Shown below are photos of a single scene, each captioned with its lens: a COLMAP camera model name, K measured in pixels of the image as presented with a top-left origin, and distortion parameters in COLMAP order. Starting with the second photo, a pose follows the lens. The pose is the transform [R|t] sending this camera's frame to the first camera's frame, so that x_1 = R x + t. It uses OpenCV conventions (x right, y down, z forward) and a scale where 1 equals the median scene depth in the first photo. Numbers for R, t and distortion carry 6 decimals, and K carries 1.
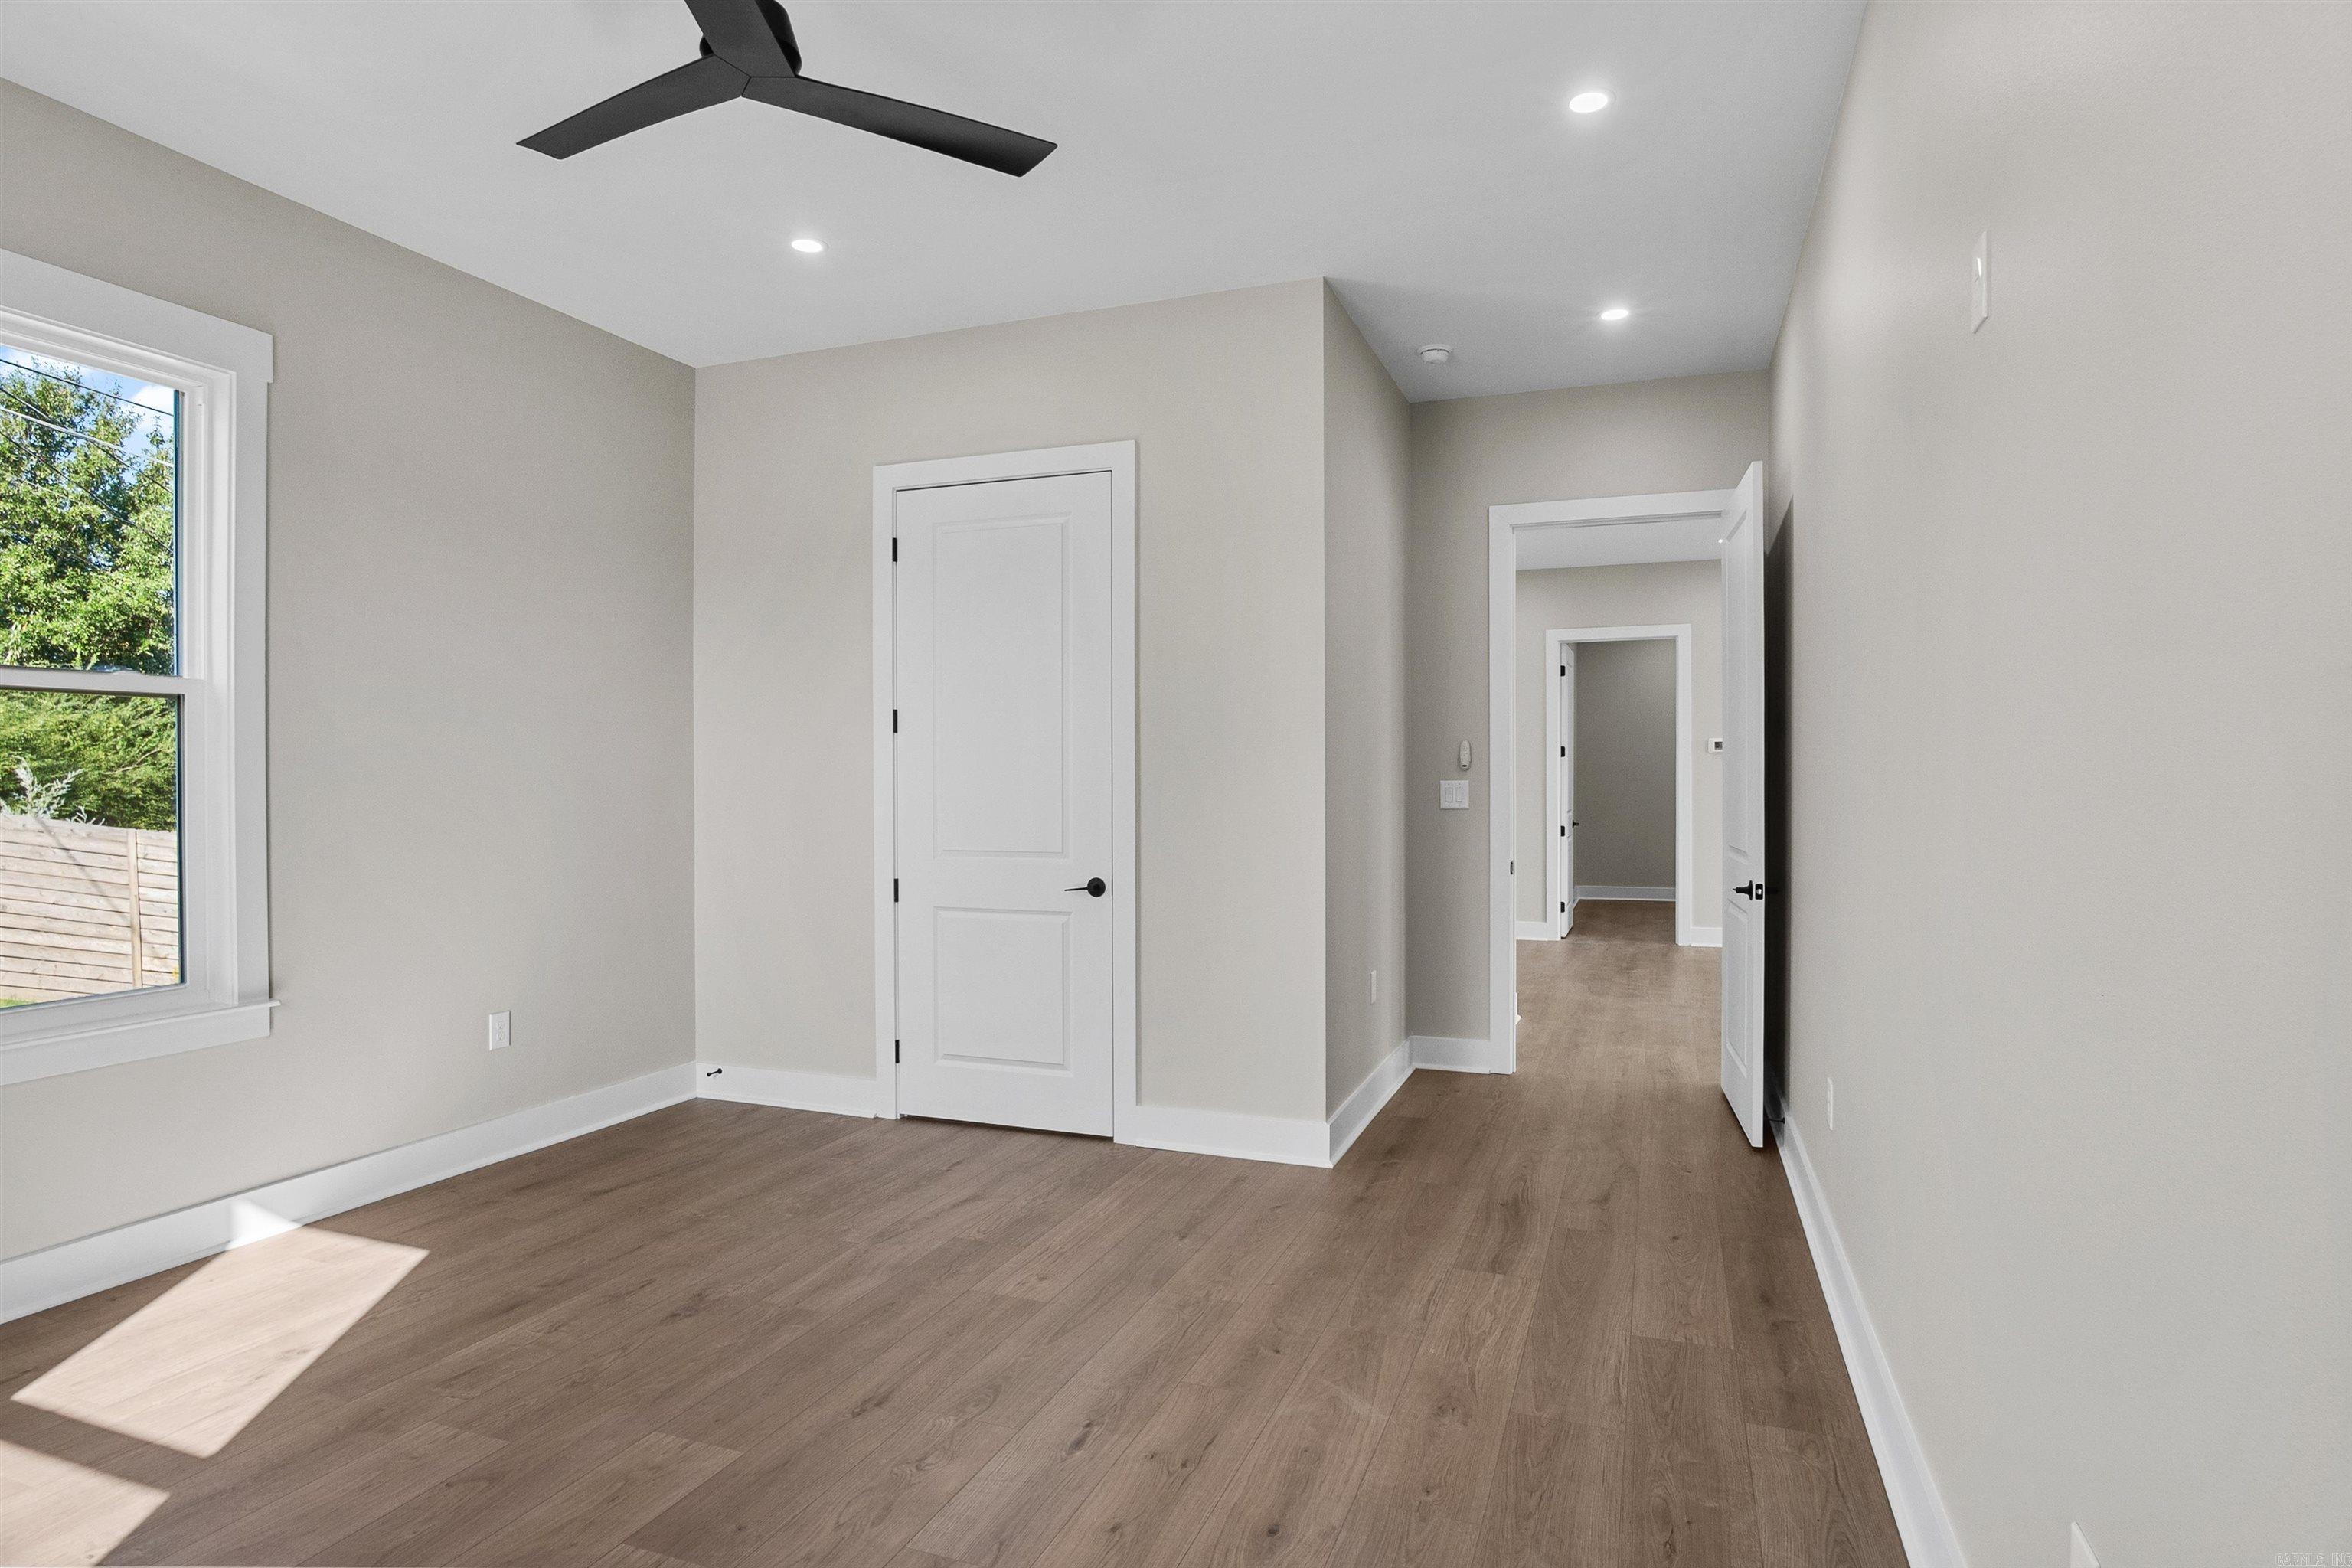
lens RADIAL K [[1259.7, 0, 1178.7], [0, 1259.7, 767.3], [0, 0, 1]] dist [-0.036355, 0.009937]
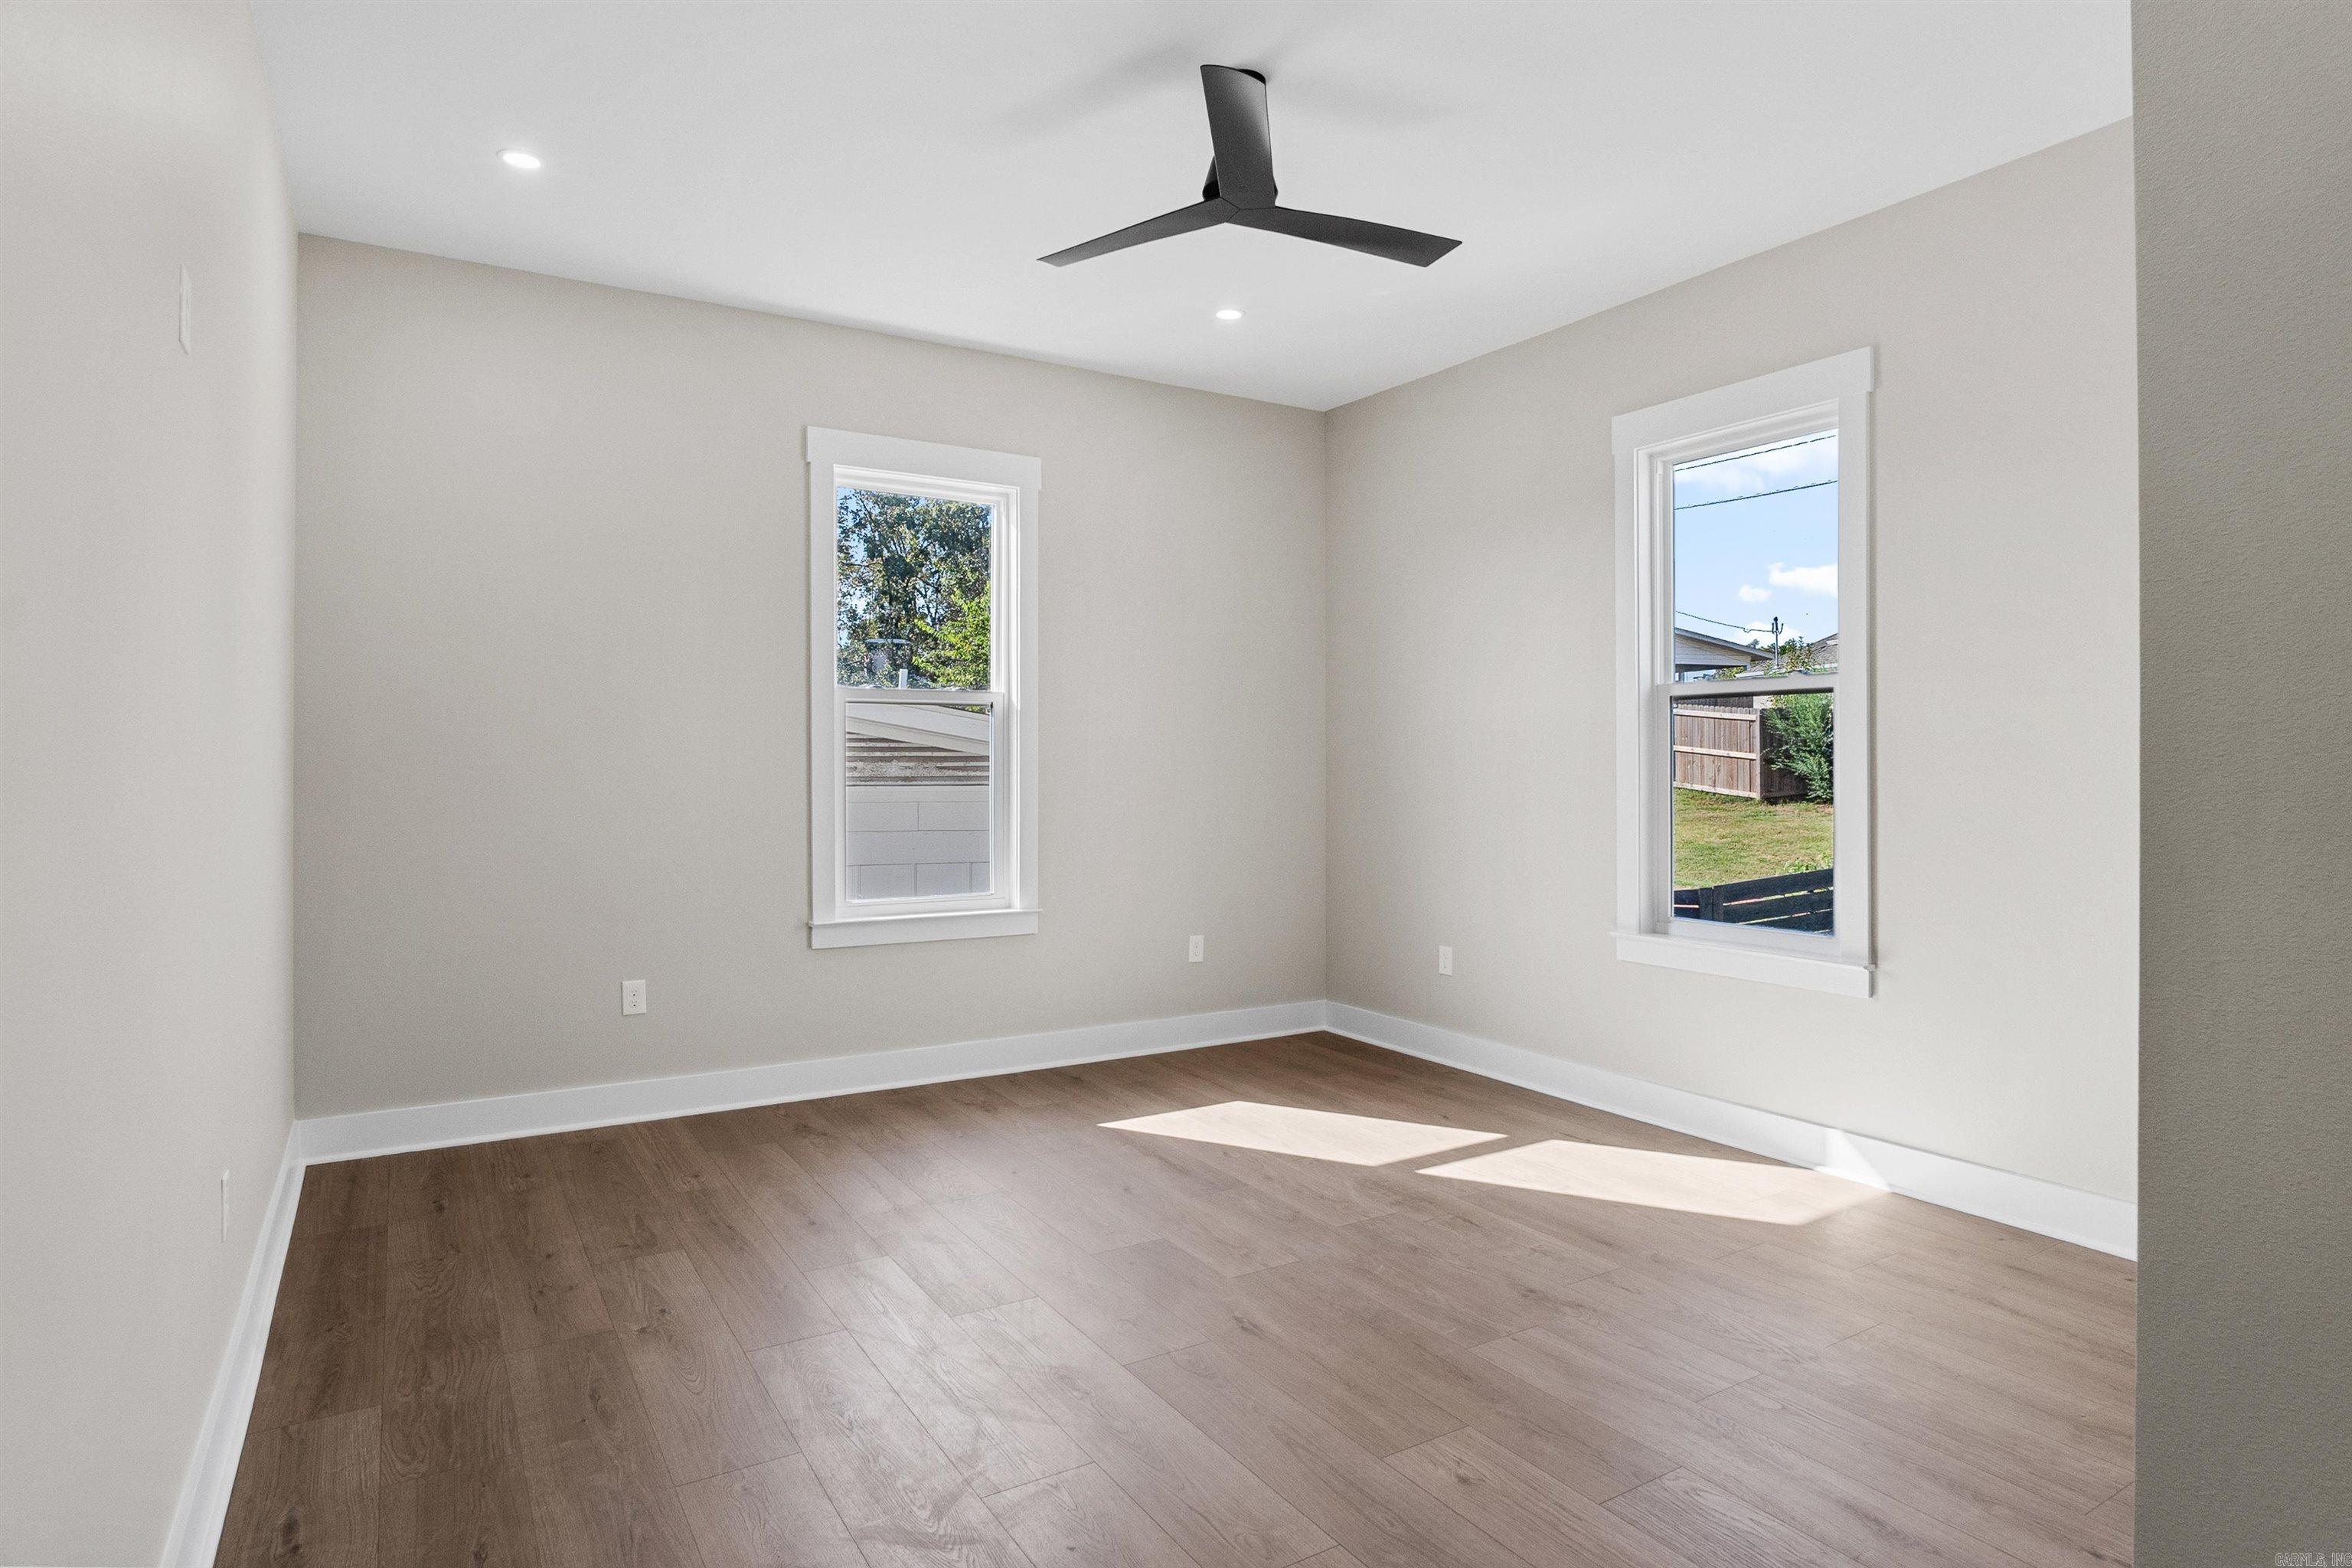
lens RADIAL K [[1259.7, 0, 1178.7], [0, 1259.7, 767.3], [0, 0, 1]] dist [-0.036355, 0.009937]
pose [[-0.598774, 0.003325, -0.800911, 0.583039], [0.002101, 0.999994, 0.002581, 0.016832], [0.800915, -0.000138, -0.598778, 1.412318]]
